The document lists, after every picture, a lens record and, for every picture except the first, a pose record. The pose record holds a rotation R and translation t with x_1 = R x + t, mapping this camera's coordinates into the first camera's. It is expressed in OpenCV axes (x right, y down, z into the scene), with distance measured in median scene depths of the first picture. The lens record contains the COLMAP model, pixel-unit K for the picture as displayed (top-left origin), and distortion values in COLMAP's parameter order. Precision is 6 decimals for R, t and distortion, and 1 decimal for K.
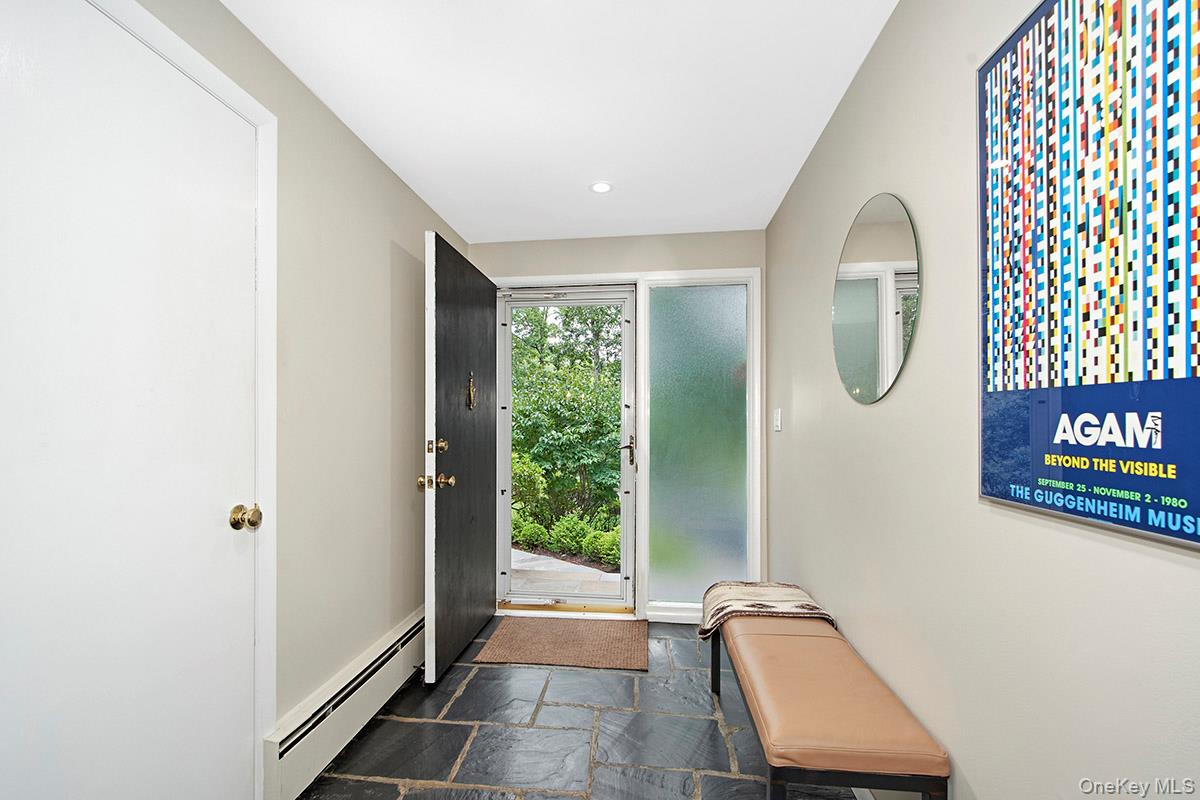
lens RADIAL K [[542.0, 0, 597.3], [0, 542.0, 423.0], [0, 0, 1]] dist [-0.015435, 0.007197]
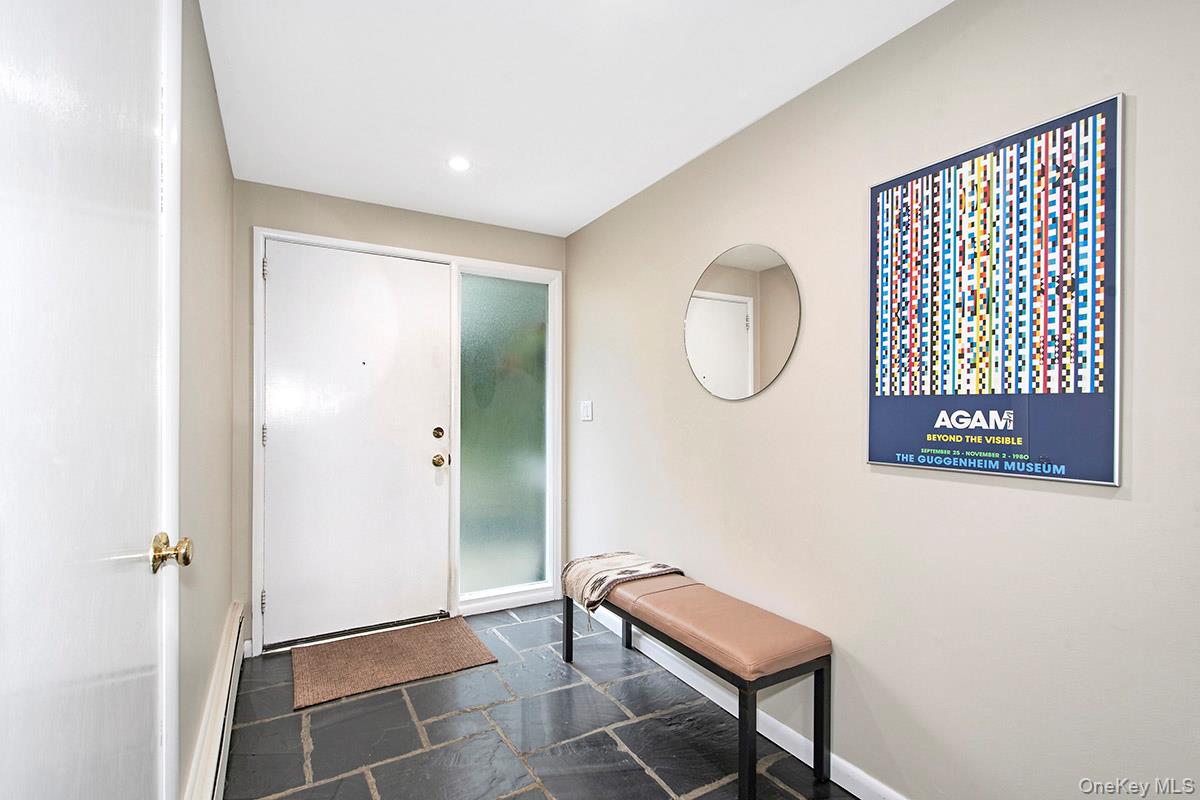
lens RADIAL K [[539.2, 0, 599.8], [0, 539.2, 417.3], [0, 0, 1]] dist [0.000441, -0.000023]
pose [[0.805074, -0.001166, 0.593173, -1.090921], [-0.003817, 0.999967, 0.007146, -0.003775], [-0.593162, -0.008017, 0.805044, 0.270585]]
